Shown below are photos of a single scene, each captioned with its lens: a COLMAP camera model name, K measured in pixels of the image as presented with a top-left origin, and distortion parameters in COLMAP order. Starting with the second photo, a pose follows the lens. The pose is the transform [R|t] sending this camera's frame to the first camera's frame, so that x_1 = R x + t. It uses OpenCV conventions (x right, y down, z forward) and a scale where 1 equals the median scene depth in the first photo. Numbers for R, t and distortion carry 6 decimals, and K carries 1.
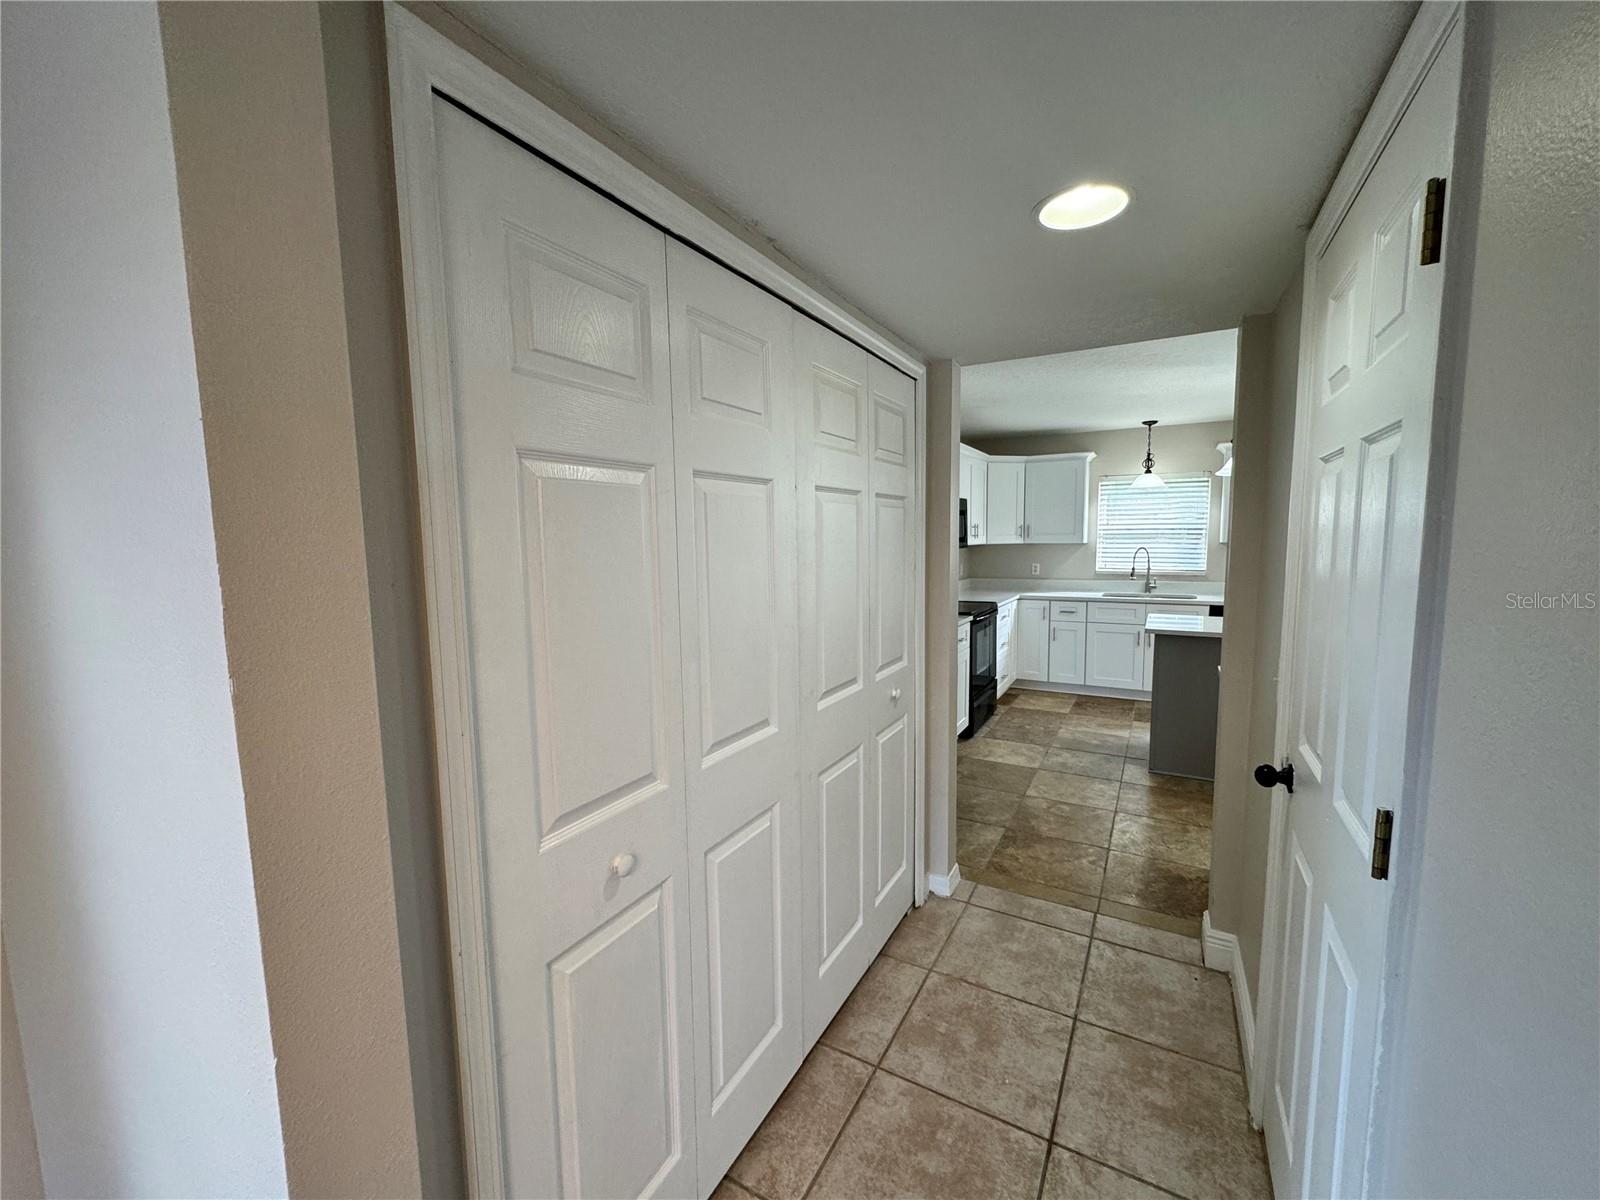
lens RADIAL K [[639.1, 0, 800.0], [0, 639.1, 600.0], [0, 0, 1]] dist [0.002040, -0.003923]
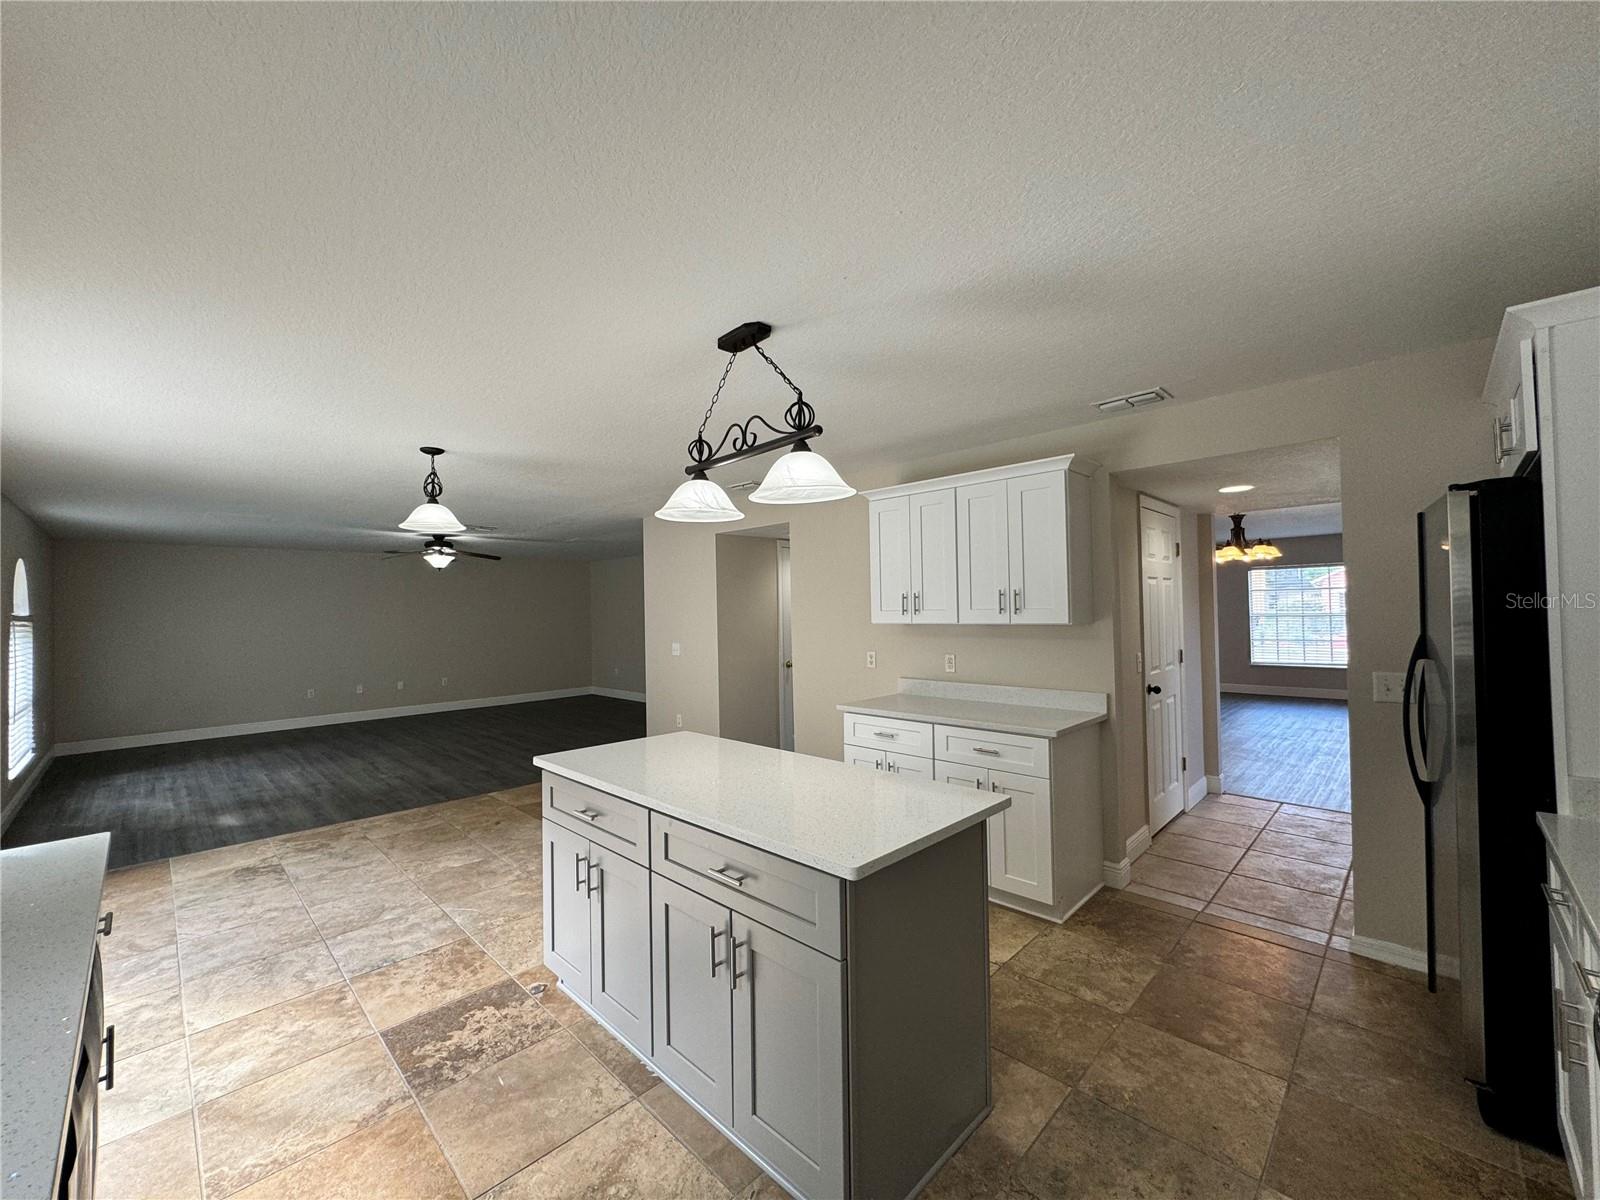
lens RADIAL K [[639.1, 0, 800.0], [0, 639.1, 600.0], [0, 0, 1]] dist [0.002040, -0.003923]
pose [[-0.966592, 0.034535, 0.253983, 0.383794], [0.056941, 0.995054, 0.081401, -0.103558], [-0.249916, 0.093144, -0.963777, 1.013186]]
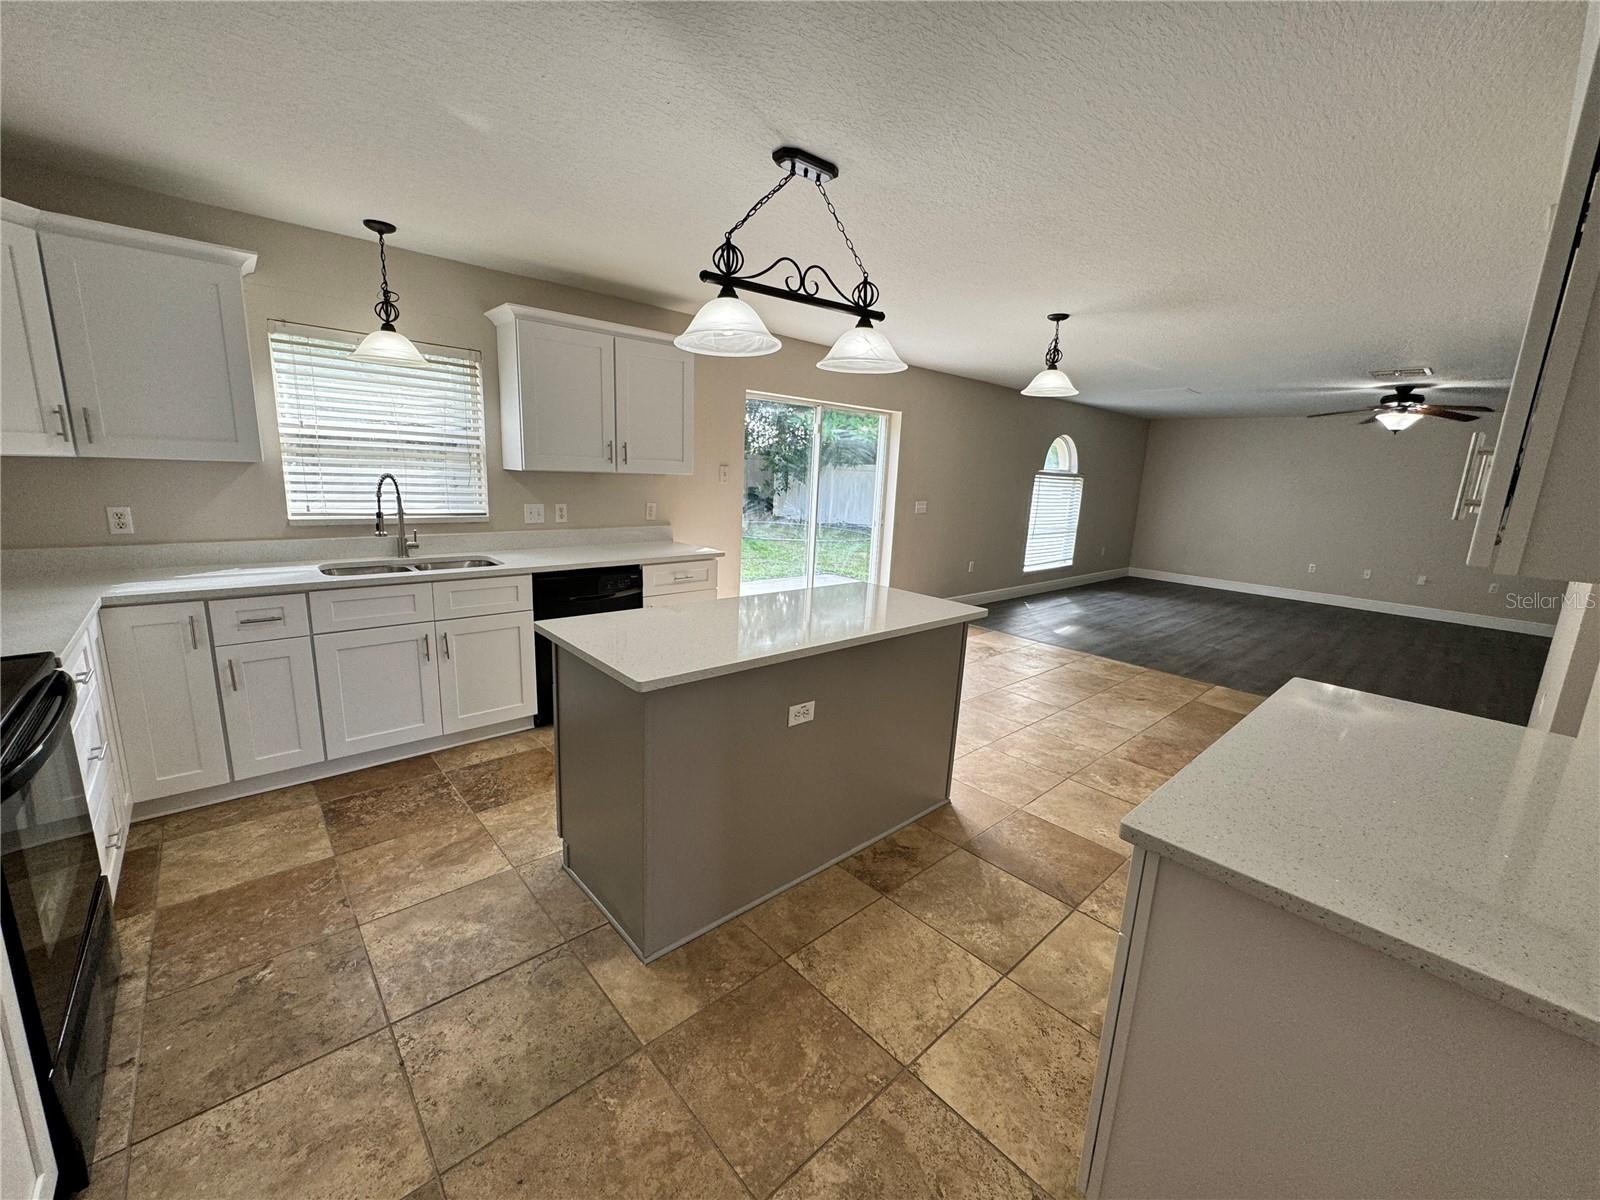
lens RADIAL K [[639.1, 0, 800.0], [0, 639.1, 600.0], [0, 0, 1]] dist [0.002040, -0.003923]
pose [[0.310225, -0.166647, 0.935943, 0.126827], [0.050354, 0.986014, 0.158872, -0.047109], [-0.949329, -0.002158, 0.314277, 0.518176]]
